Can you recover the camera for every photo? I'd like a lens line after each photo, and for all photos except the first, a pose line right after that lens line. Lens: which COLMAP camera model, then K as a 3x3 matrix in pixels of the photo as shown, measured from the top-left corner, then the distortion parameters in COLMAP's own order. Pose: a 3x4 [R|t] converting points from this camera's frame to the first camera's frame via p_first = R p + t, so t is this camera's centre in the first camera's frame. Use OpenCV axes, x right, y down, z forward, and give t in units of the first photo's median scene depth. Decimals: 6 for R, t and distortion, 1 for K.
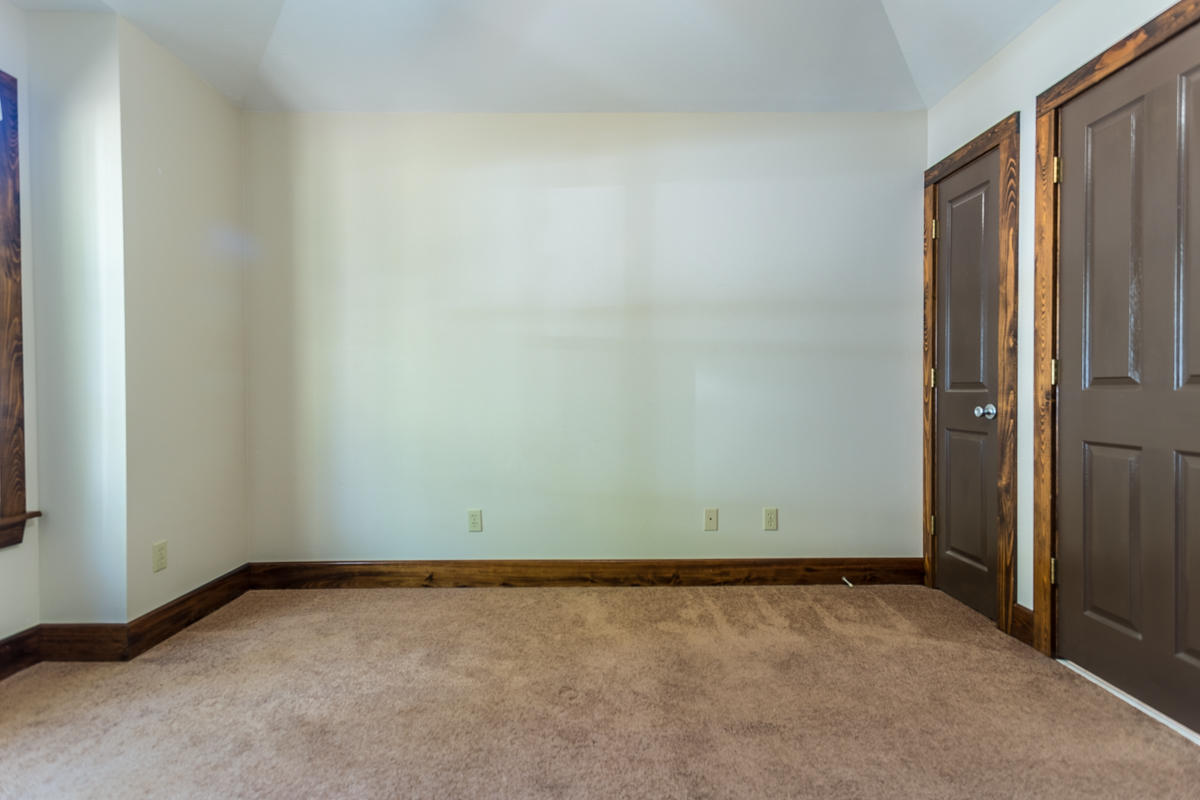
lens RADIAL K [[576.5, 0, 604.1], [0, 576.5, 399.7], [0, 0, 1]] dist [0.001358, 0.000287]
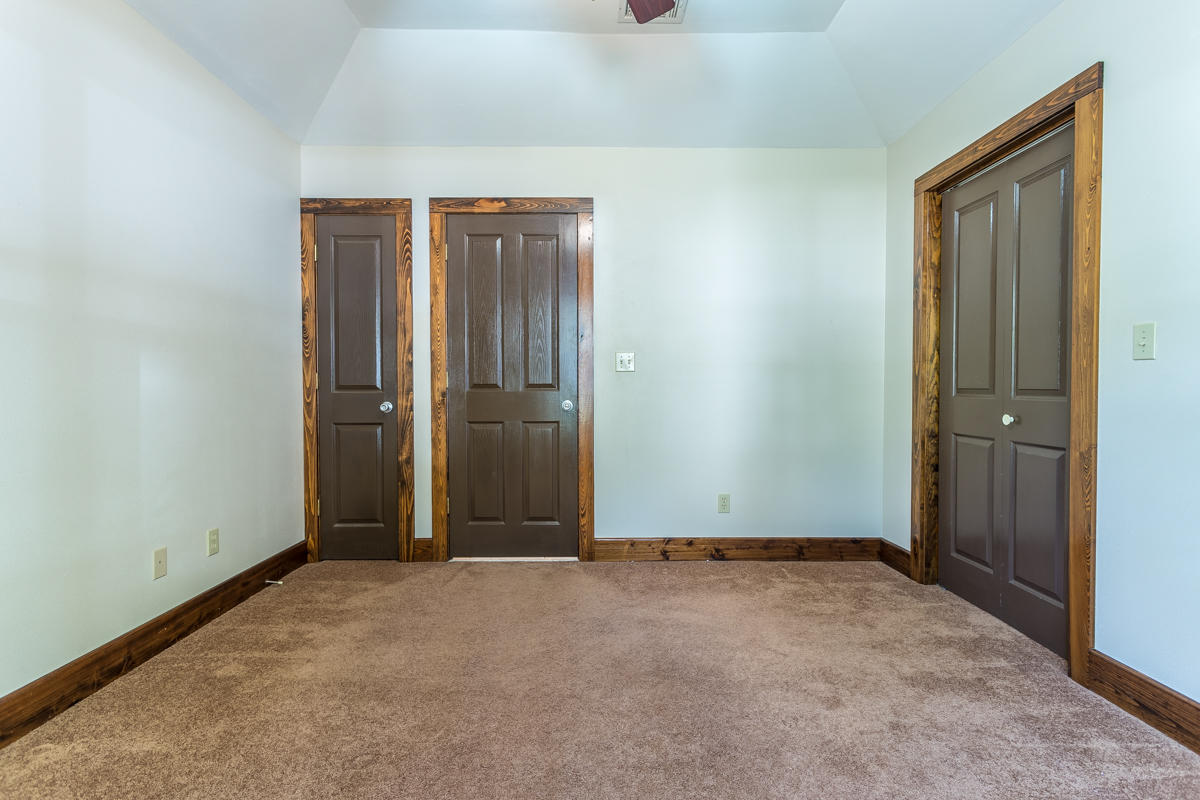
lens RADIAL K [[563.0, 0, 600.0], [0, 563.0, 400.0], [0, 0, 1]] dist [-0.000586, -0.000474]
pose [[0.001308, -0.016532, 0.999862, -0.684946], [0.018231, 0.999698, 0.016505, -0.009707], [-0.999833, 0.018206, 0.001608, 0.521241]]
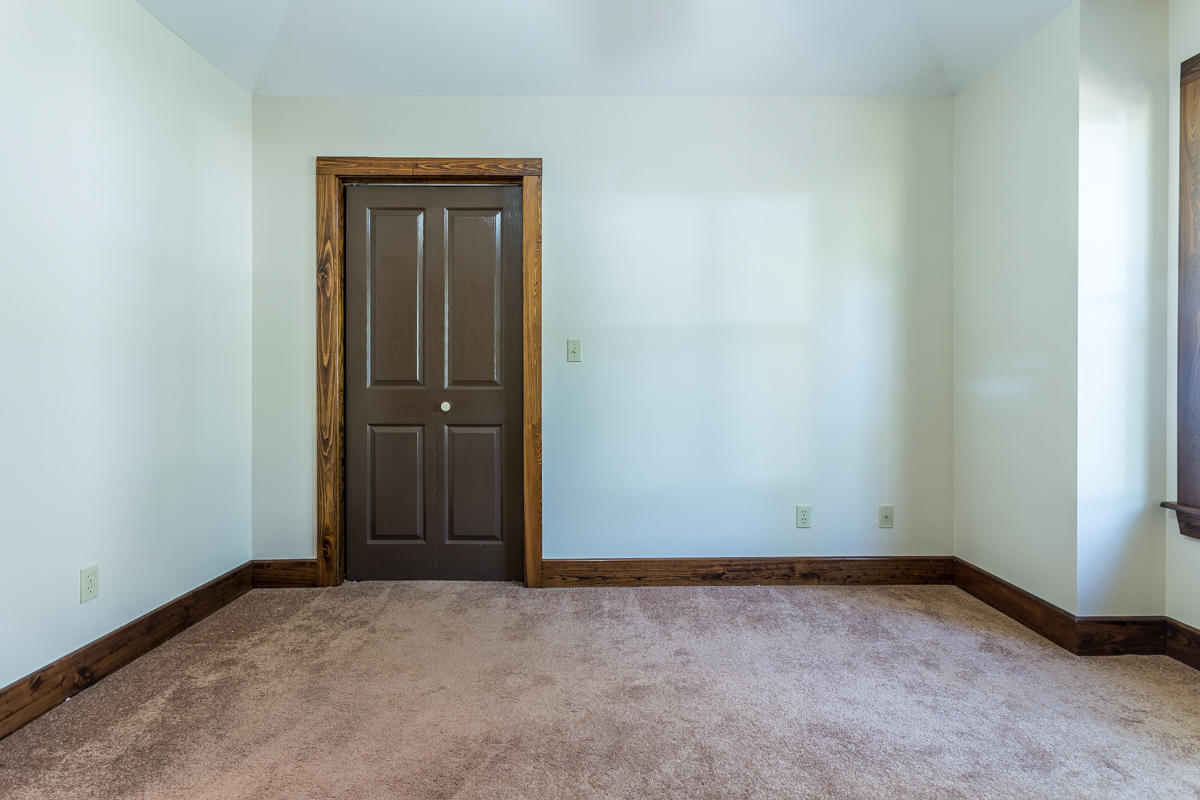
lens RADIAL K [[594.0, 0, 599.2], [0, 594.0, 380.0], [0, 0, 1]] dist [-0.000419, -0.000739]
pose [[-0.999959, 0.006304, 0.006495, -0.004001], [0.006424, 0.999808, 0.018507, -0.021789], [-0.006377, 0.018548, -0.999808, 1.056137]]
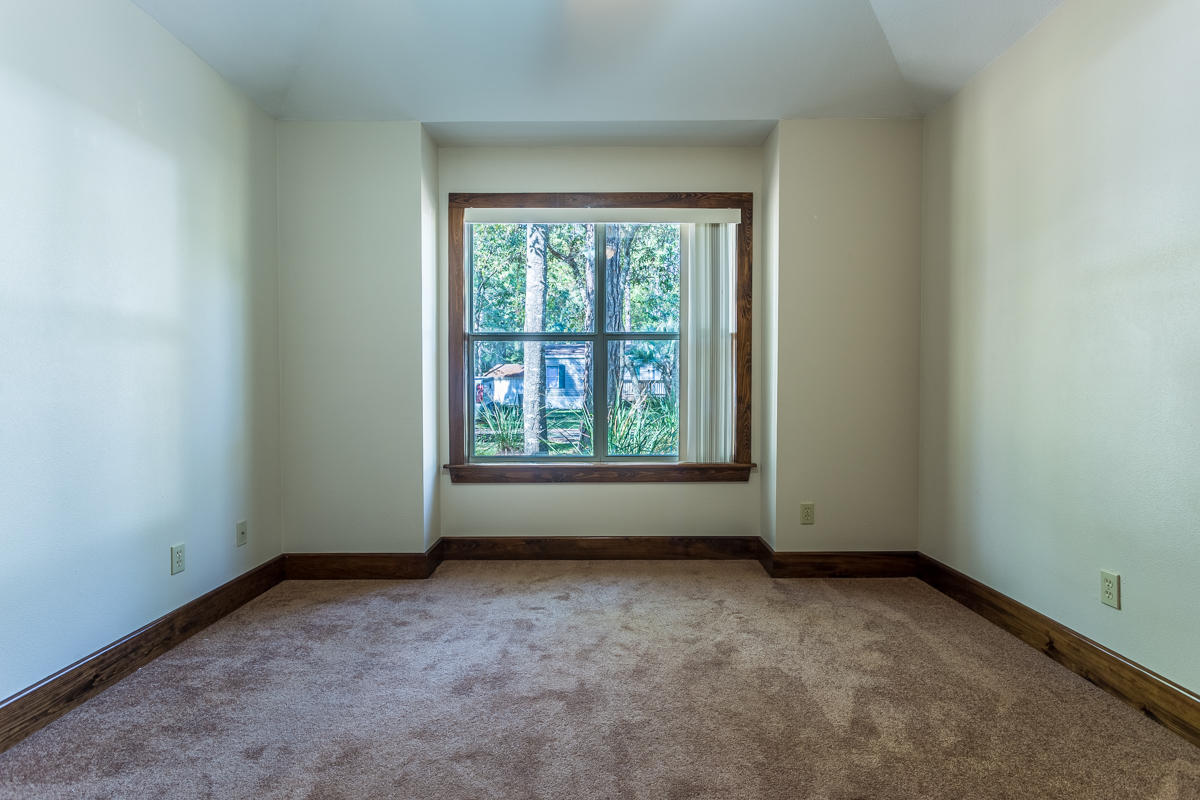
lens RADIAL K [[576.5, 0, 604.1], [0, 576.5, 399.7], [0, 0, 1]] dist [0.001358, 0.000287]
pose [[-0.010271, 0.027970, -0.999556, 0.537559], [-0.014574, 0.999498, 0.028118, -0.017569], [0.999841, 0.014856, -0.009858, 0.546805]]
